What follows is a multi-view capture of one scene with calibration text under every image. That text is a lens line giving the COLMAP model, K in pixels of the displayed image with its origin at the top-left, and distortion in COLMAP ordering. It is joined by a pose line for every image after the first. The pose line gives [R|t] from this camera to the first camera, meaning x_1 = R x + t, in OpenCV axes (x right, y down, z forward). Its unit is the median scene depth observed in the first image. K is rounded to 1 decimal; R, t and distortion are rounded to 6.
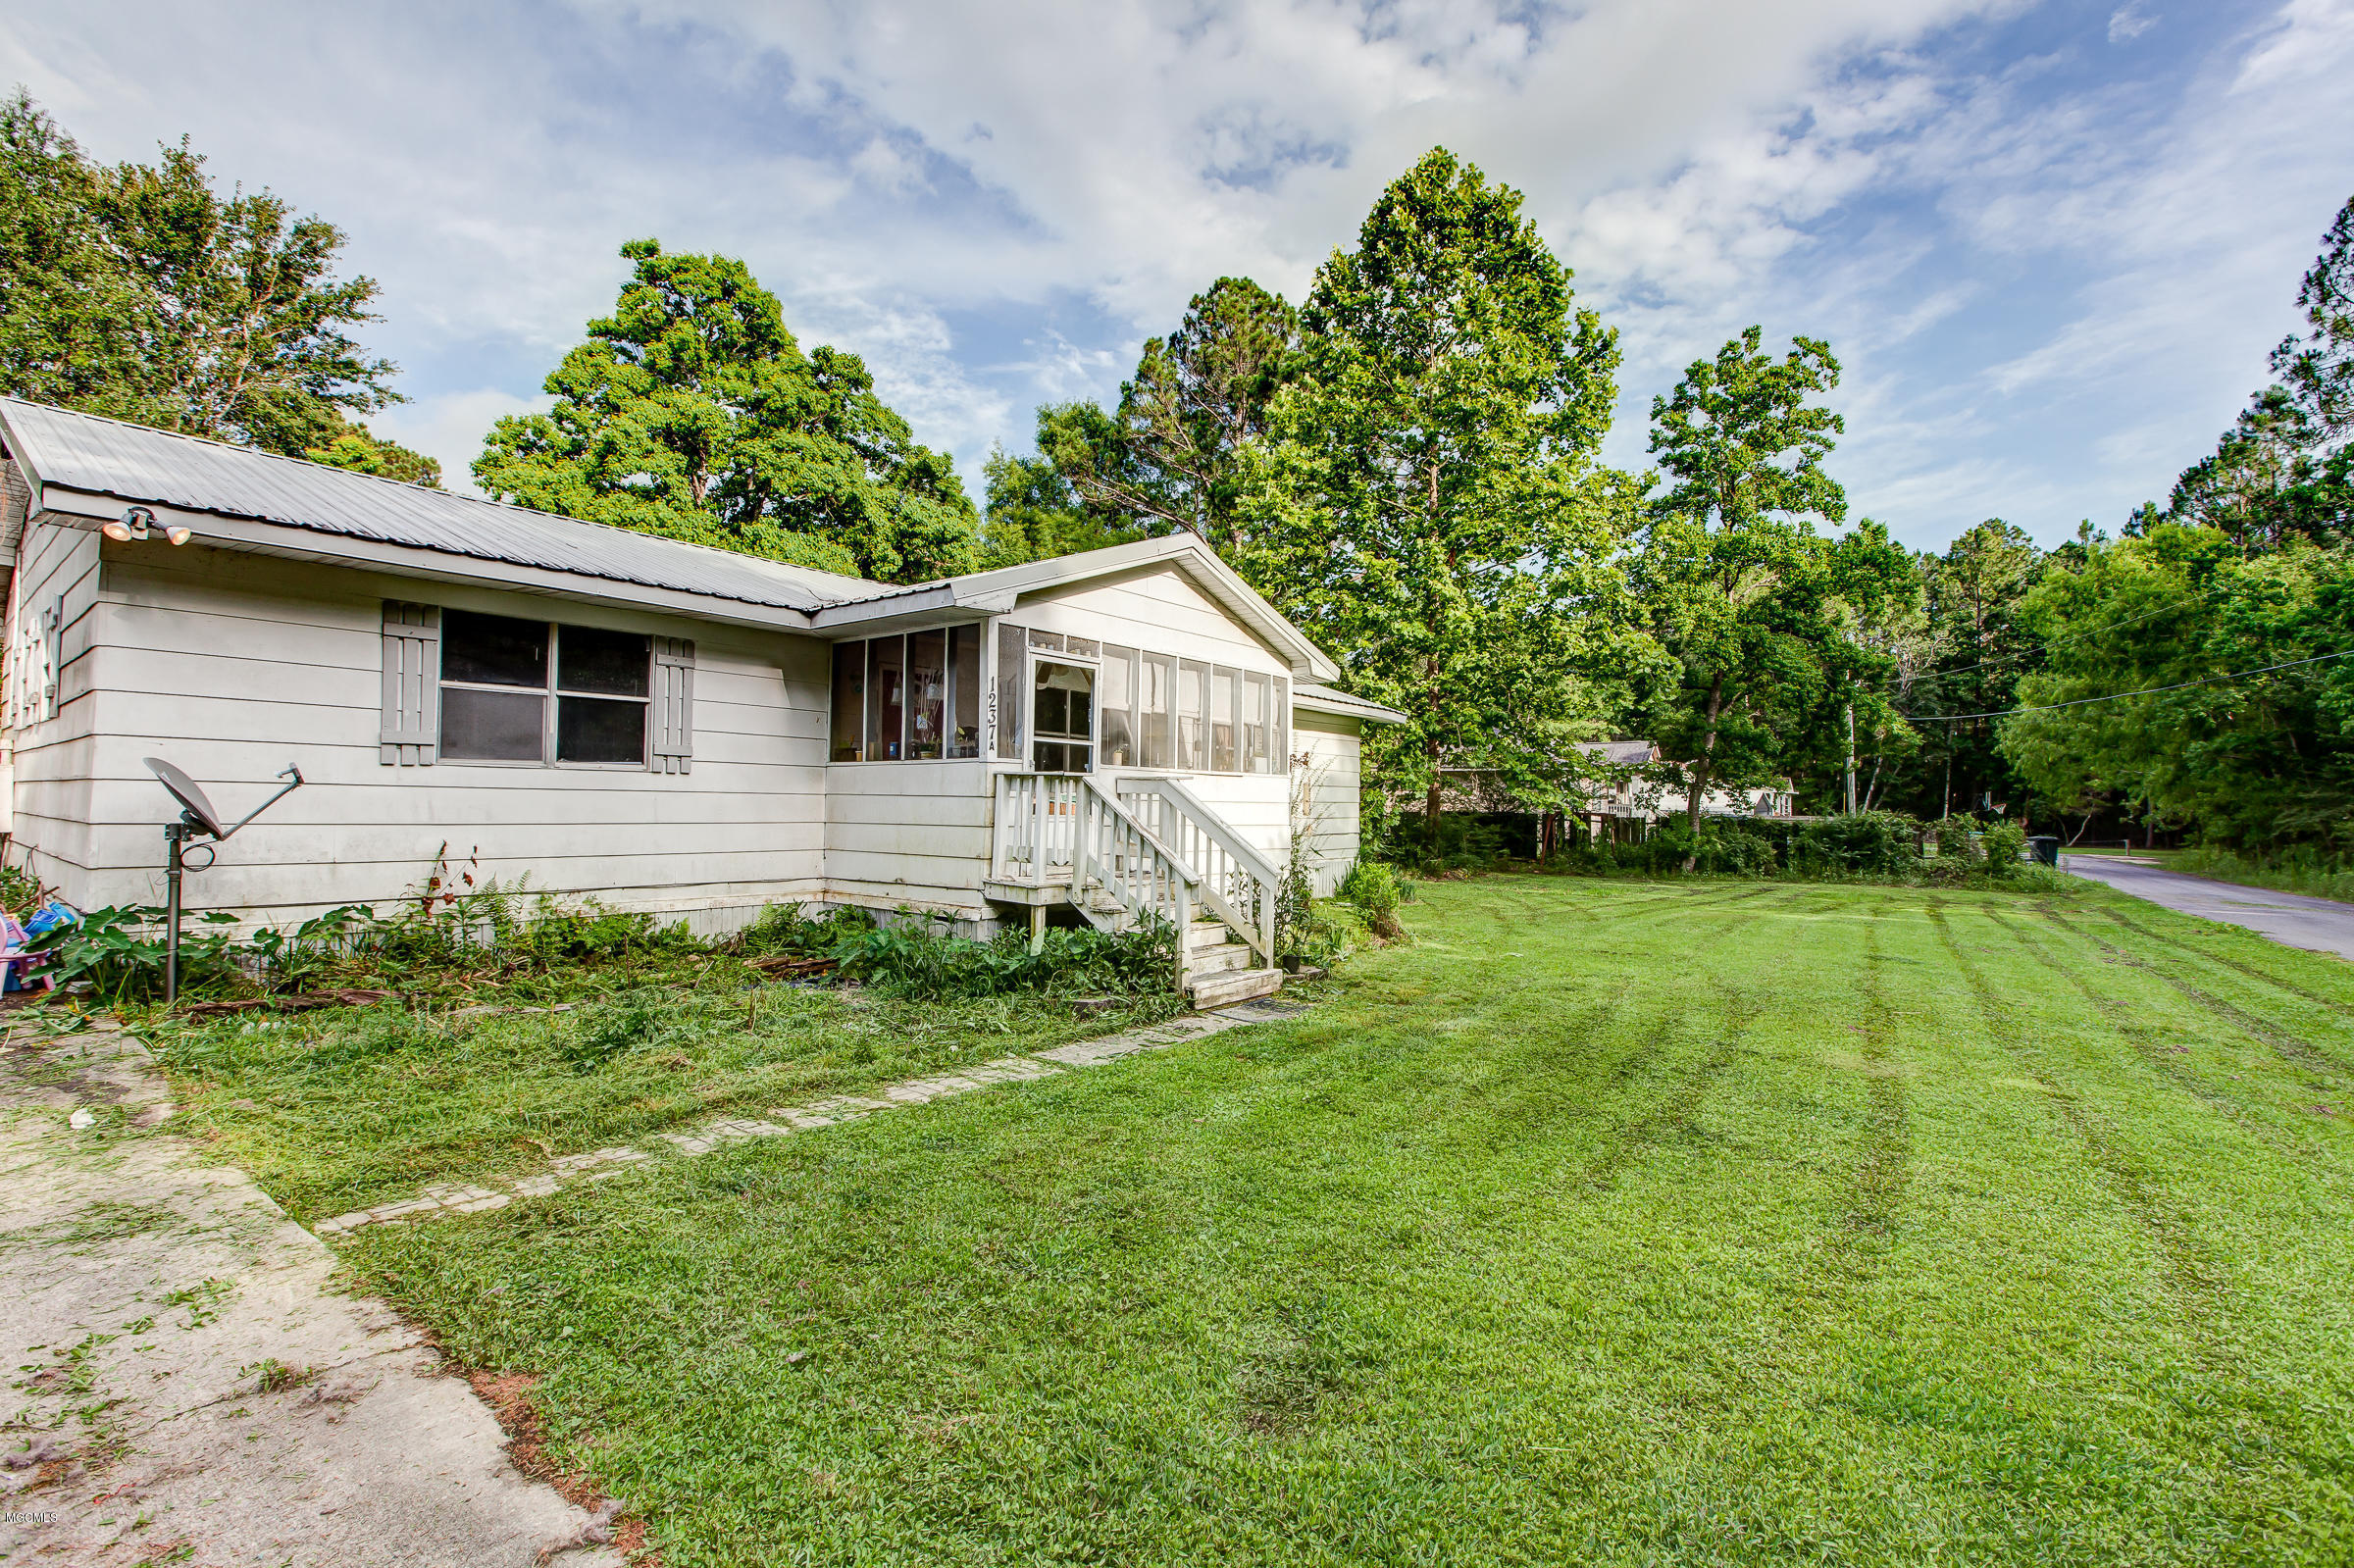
lens RADIAL K [[1057.3, 0, 1180.6], [0, 1057.3, 791.3], [0, 0, 1]] dist [0.009080, -0.000532]
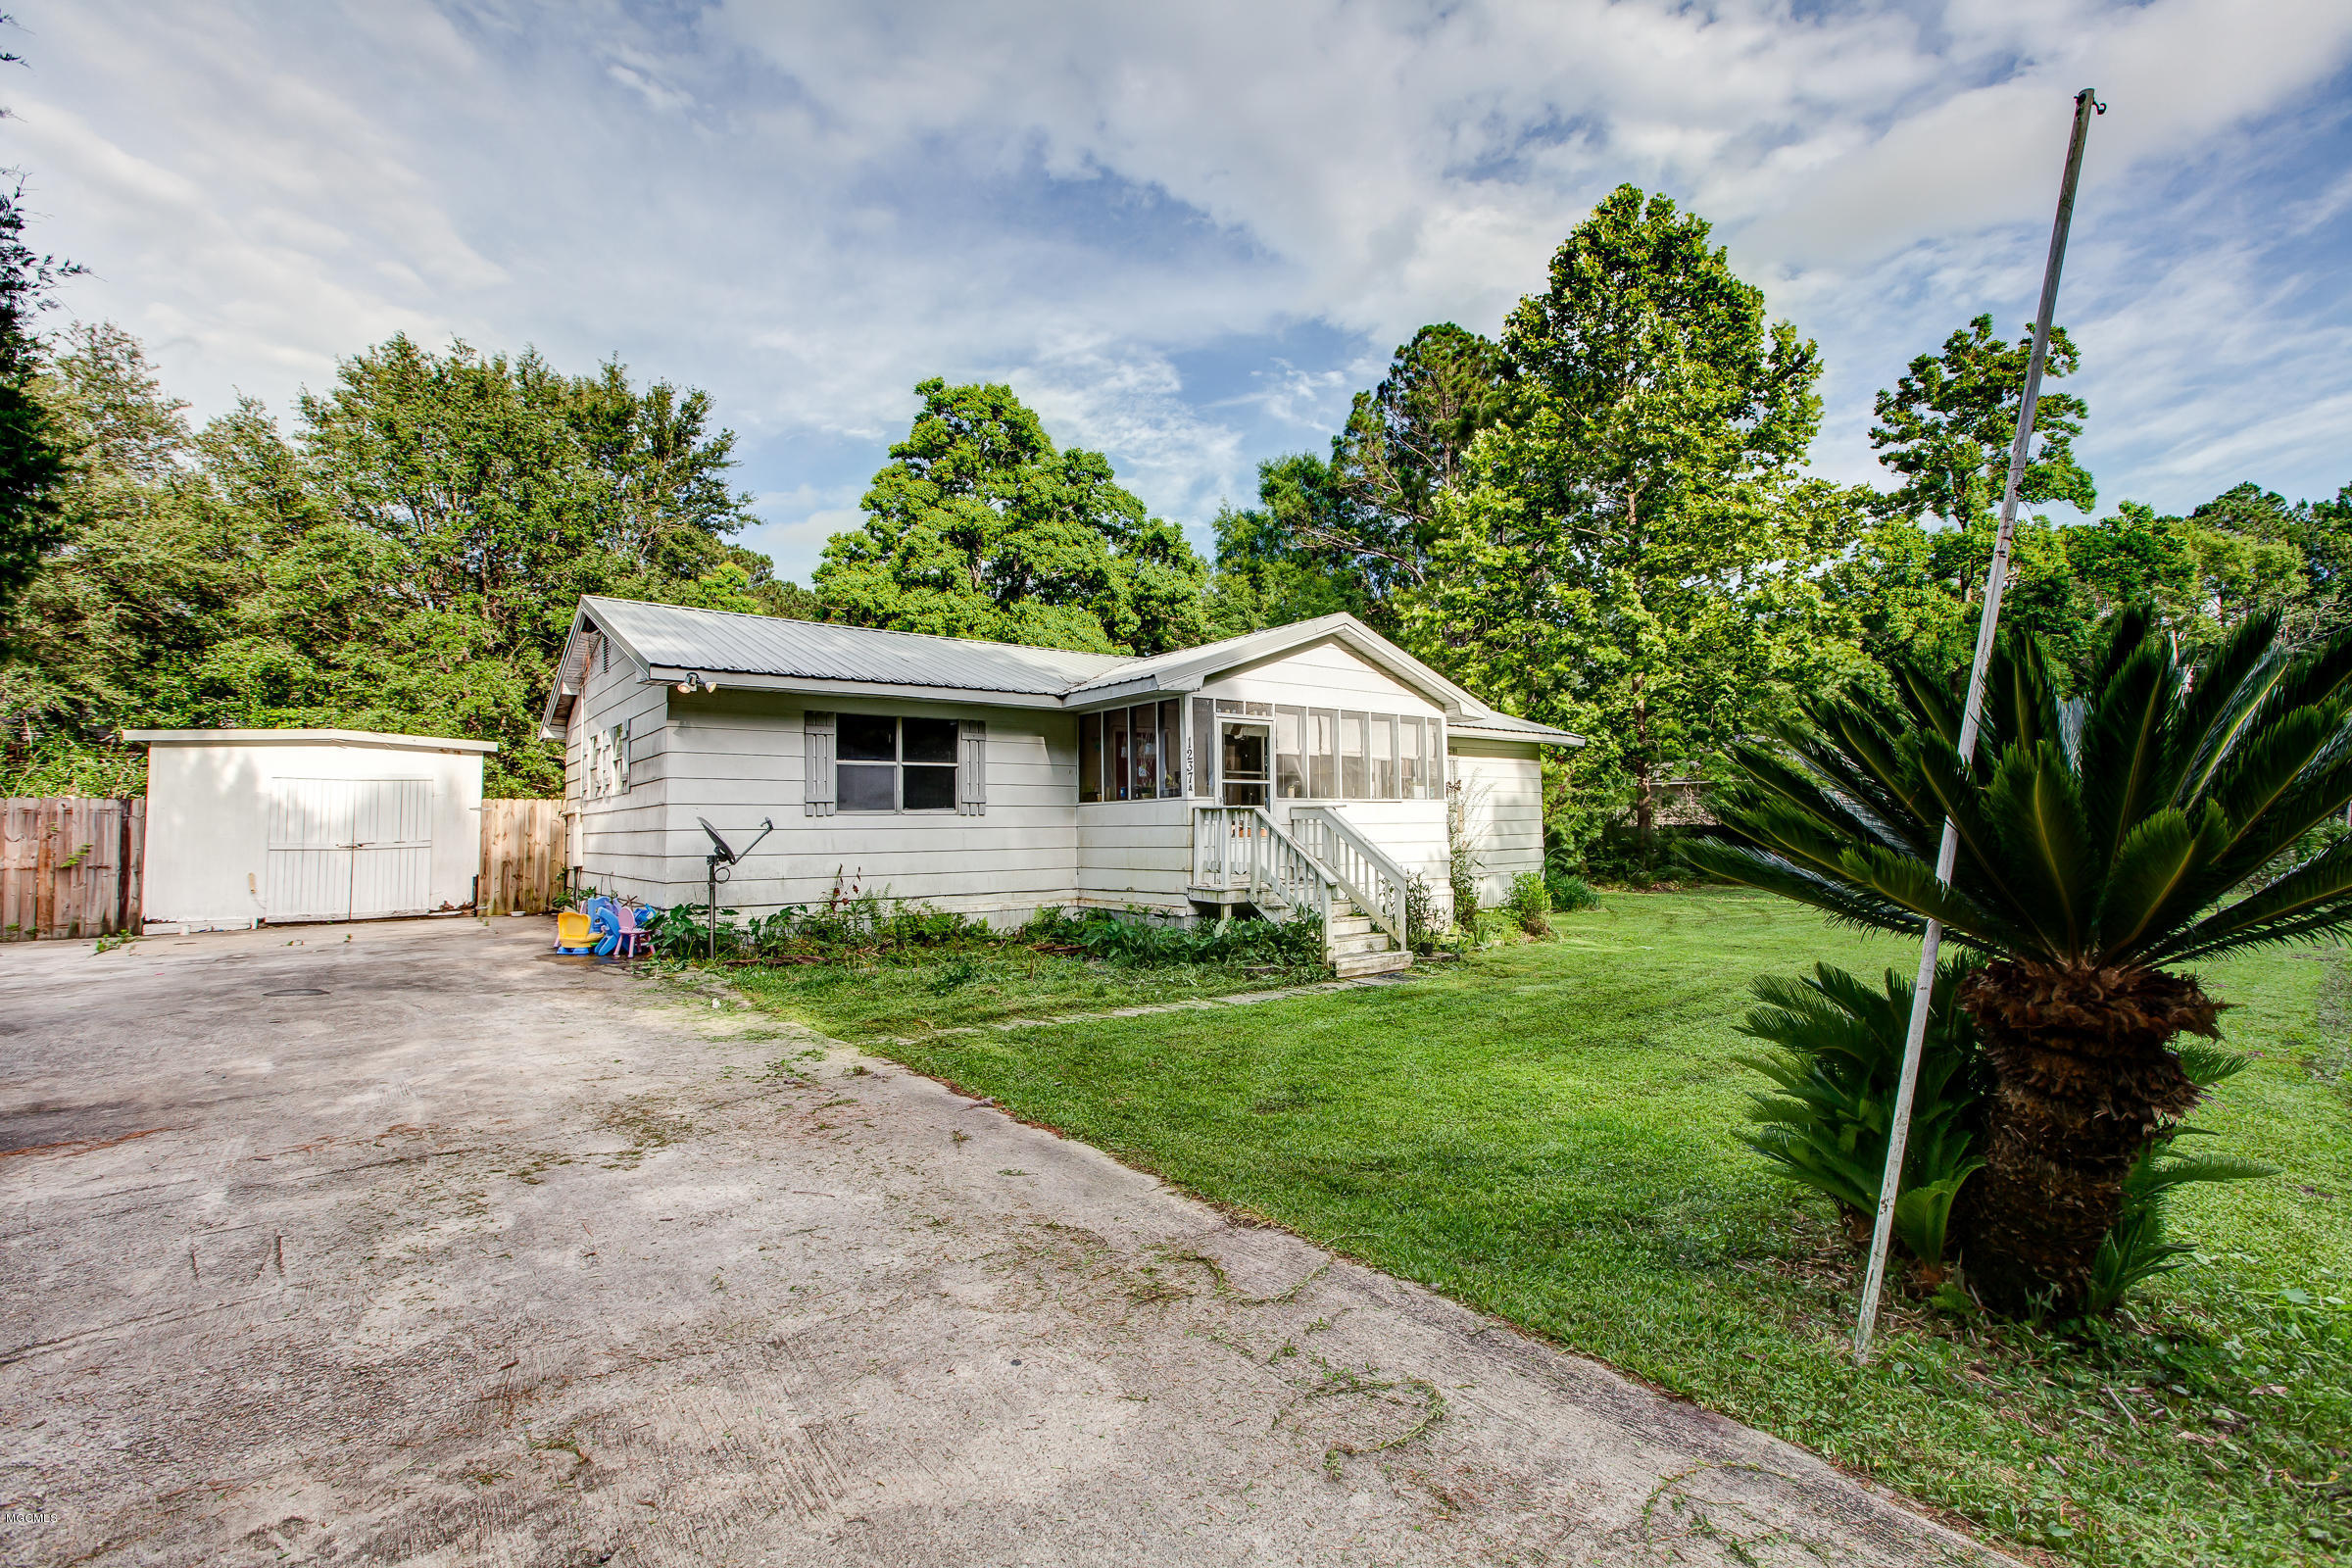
lens RADIAL K [[1056.5, 0, 1179.6], [0, 1056.5, 791.3], [0, 0, 1]] dist [0.009080, -0.000532]
pose [[0.971582, -0.035806, -0.233980, 0.048710], [0.030560, 0.999194, -0.026011, -0.001327], [0.234723, 0.018122, 0.971893, -0.126119]]
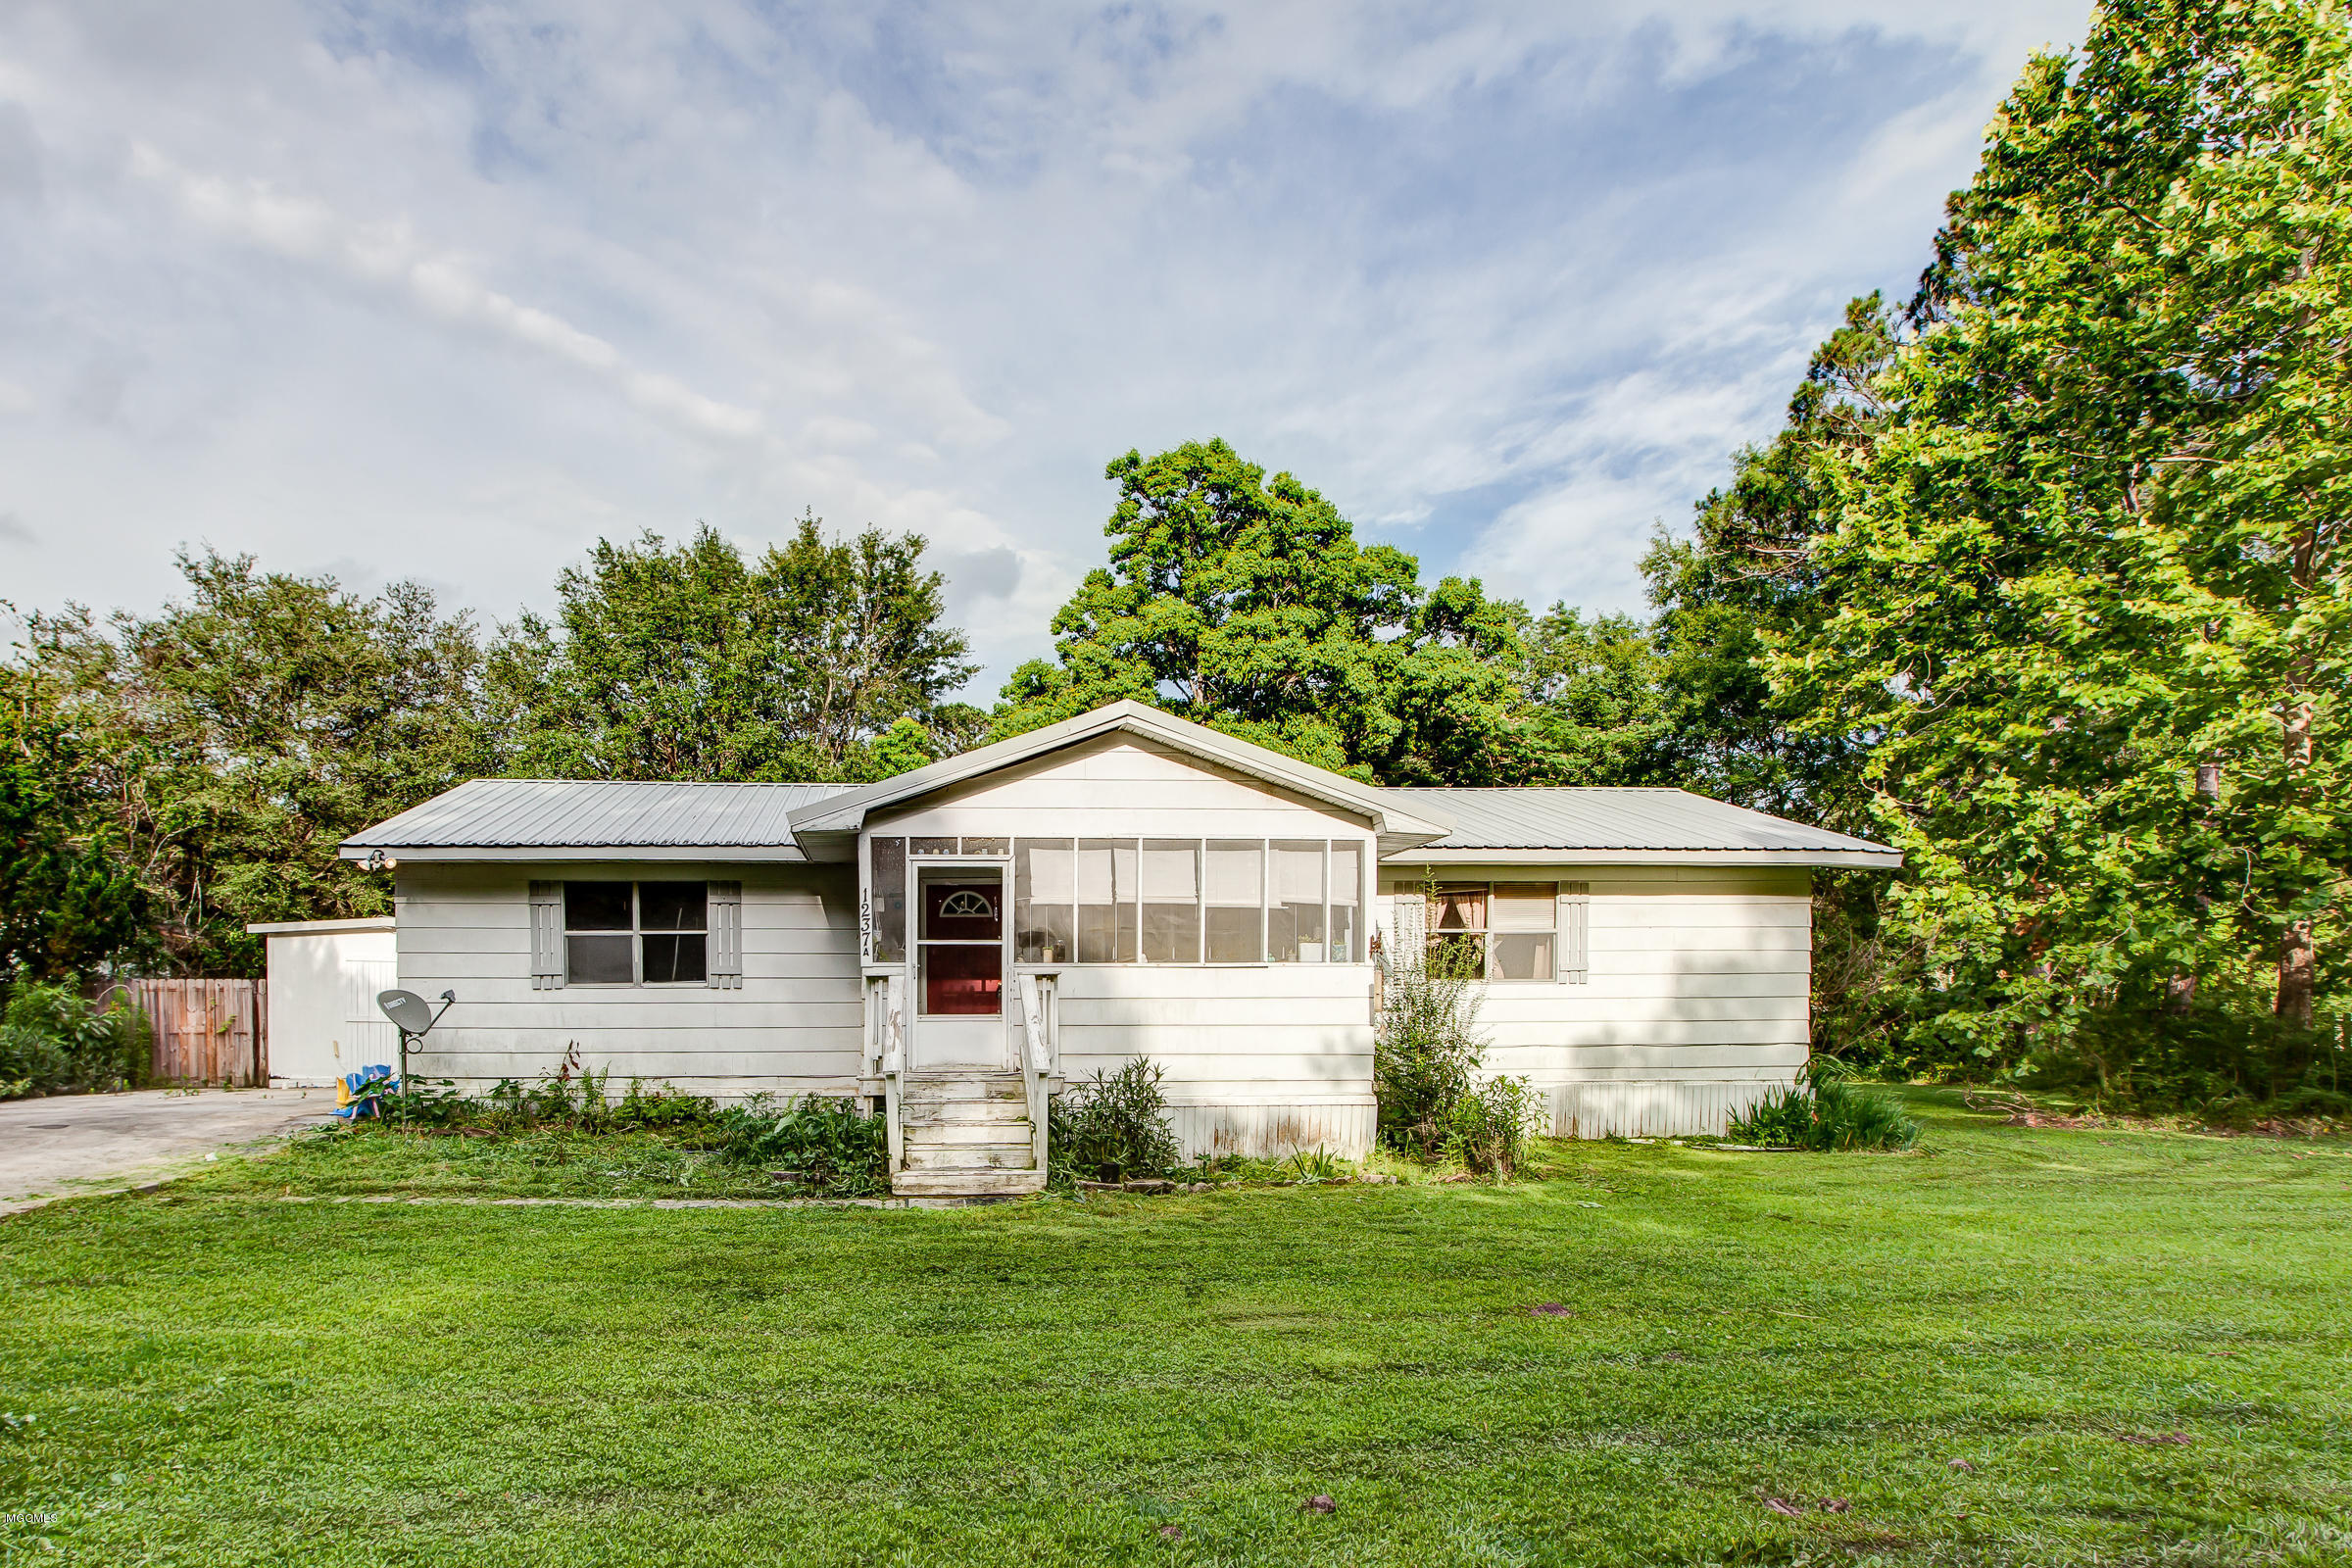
lens RADIAL K [[1298.3, 0, 984.4], [0, 1298.3, 1076.4], [0, 0, 1]] dist [0.001147, 0.000060]
pose [[0.671920, 0.012039, -0.740525, 0.343883], [0.023595, 0.999012, 0.037651, 0.014513], [0.740247, -0.042771, 0.670973, 0.070154]]
